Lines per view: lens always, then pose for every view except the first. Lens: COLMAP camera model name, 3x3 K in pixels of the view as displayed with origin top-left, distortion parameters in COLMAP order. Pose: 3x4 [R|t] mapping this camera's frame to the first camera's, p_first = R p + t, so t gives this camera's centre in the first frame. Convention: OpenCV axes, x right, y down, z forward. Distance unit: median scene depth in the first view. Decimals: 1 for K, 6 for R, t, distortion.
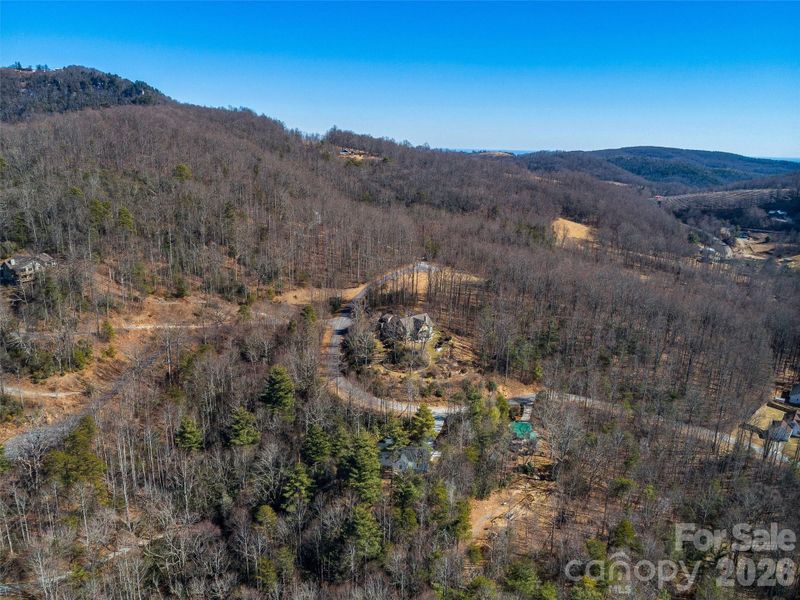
lens RADIAL K [[620.9, 0, 400.4], [0, 620.9, 302.3], [0, 0, 1]] dist [0.010717, 0.003937]
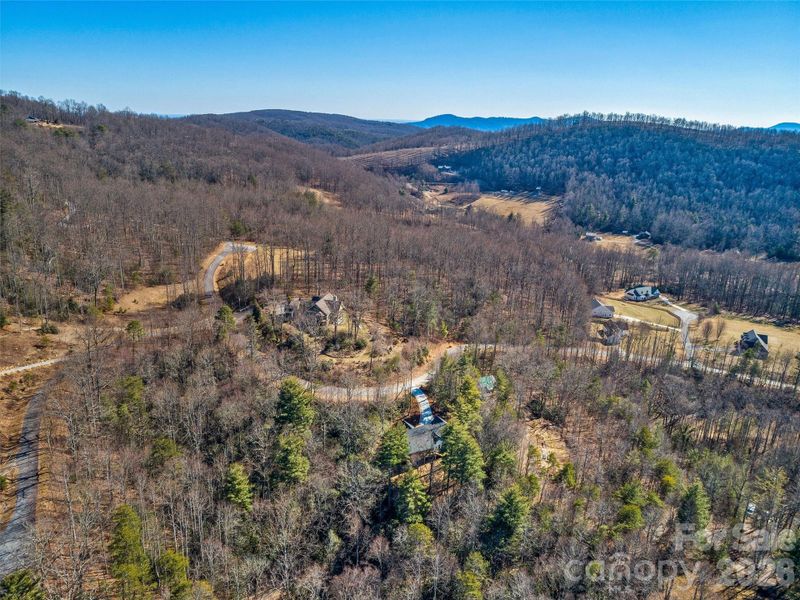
lens RADIAL K [[620.9, 0, 397.1], [0, 620.9, 298.5], [0, 0, 1]] dist [0.010717, 0.003937]
pose [[0.833564, -0.166585, 0.526708, -0.143278], [0.140144, 0.986026, 0.090065, -0.017858], [-0.534351, -0.001260, 0.845262, 0.050867]]
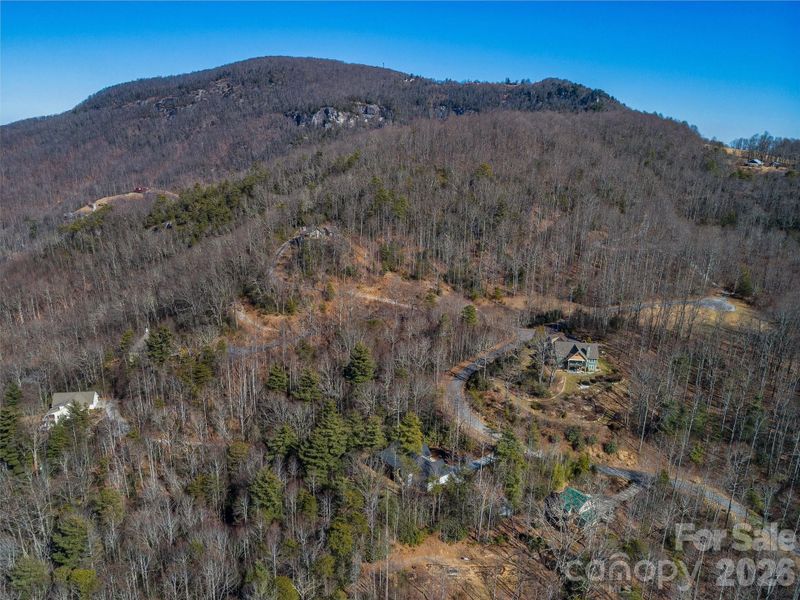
lens RADIAL K [[620.9, 0, 399.5], [0, 620.9, 297.3], [0, 0, 1]] dist [0.010717, 0.003937]
pose [[0.701637, 0.189632, -0.686837, 0.171889], [-0.204276, 0.977007, 0.061068, -0.016791], [0.682625, 0.097457, 0.724241, 0.078539]]
